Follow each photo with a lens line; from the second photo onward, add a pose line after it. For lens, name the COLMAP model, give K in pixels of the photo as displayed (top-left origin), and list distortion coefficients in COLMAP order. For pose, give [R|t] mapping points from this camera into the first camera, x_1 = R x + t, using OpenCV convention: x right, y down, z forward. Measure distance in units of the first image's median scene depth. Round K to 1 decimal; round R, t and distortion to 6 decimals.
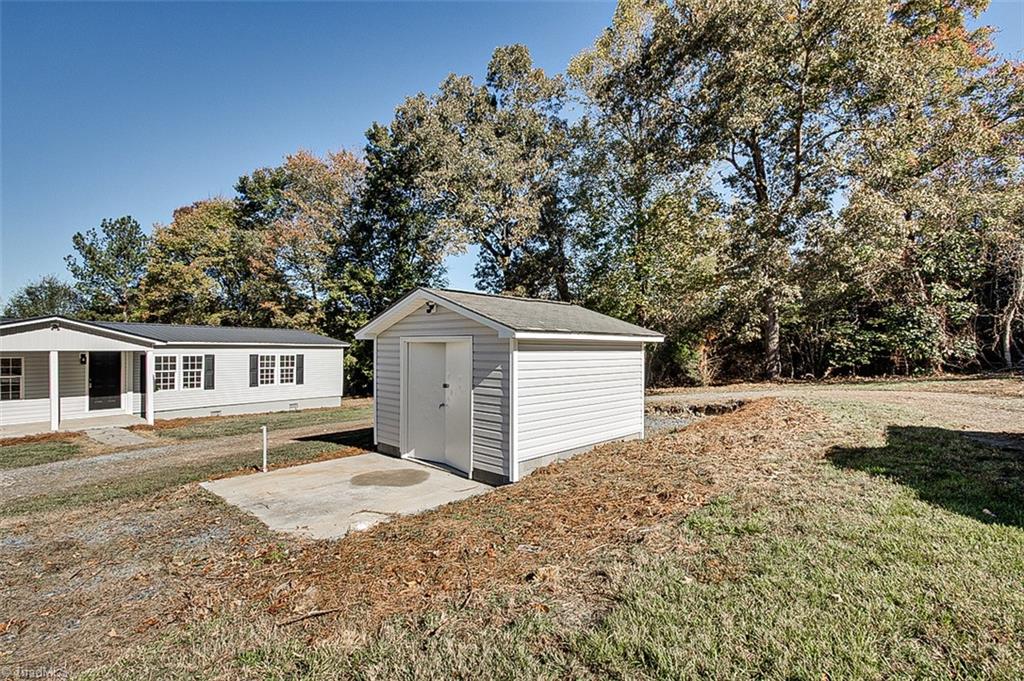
lens RADIAL K [[449.5, 0, 508.0], [0, 449.5, 344.9], [0, 0, 1]] dist [0.004307, 0.000351]
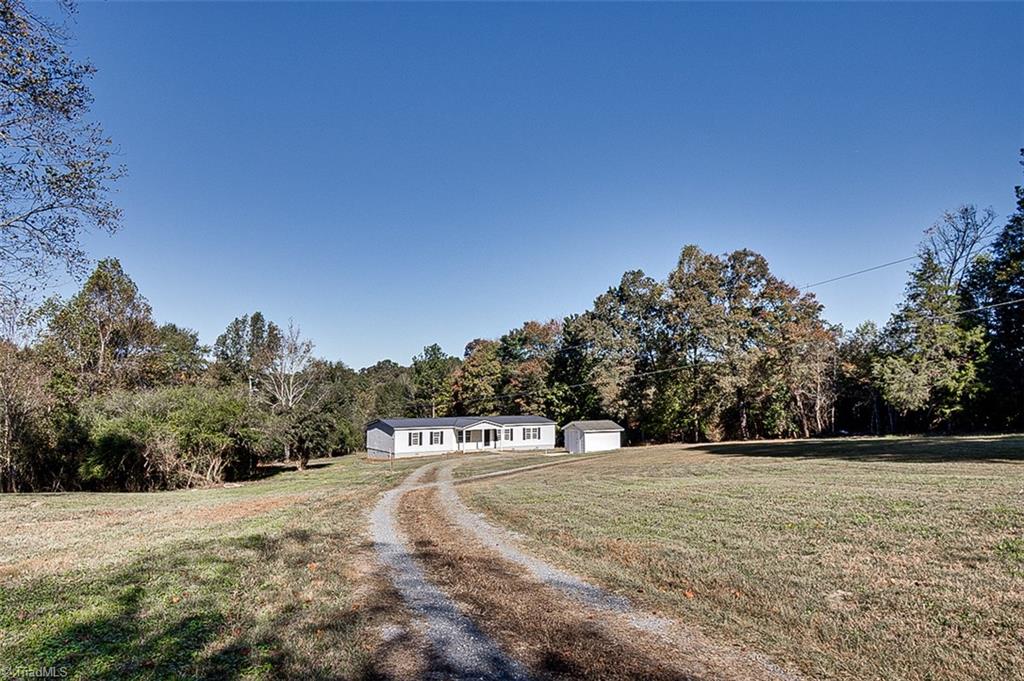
lens RADIAL K [[680.2, 0, 513.5], [0, 680.2, 349.0], [0, 0, 1]] dist [-0.001222, 0.000003]
pose [[0.927712, -0.037139, -0.371444, 0.827462], [0.015516, 0.998015, -0.061036, -0.186989], [0.372974, 0.050860, 0.926447, -2.591170]]
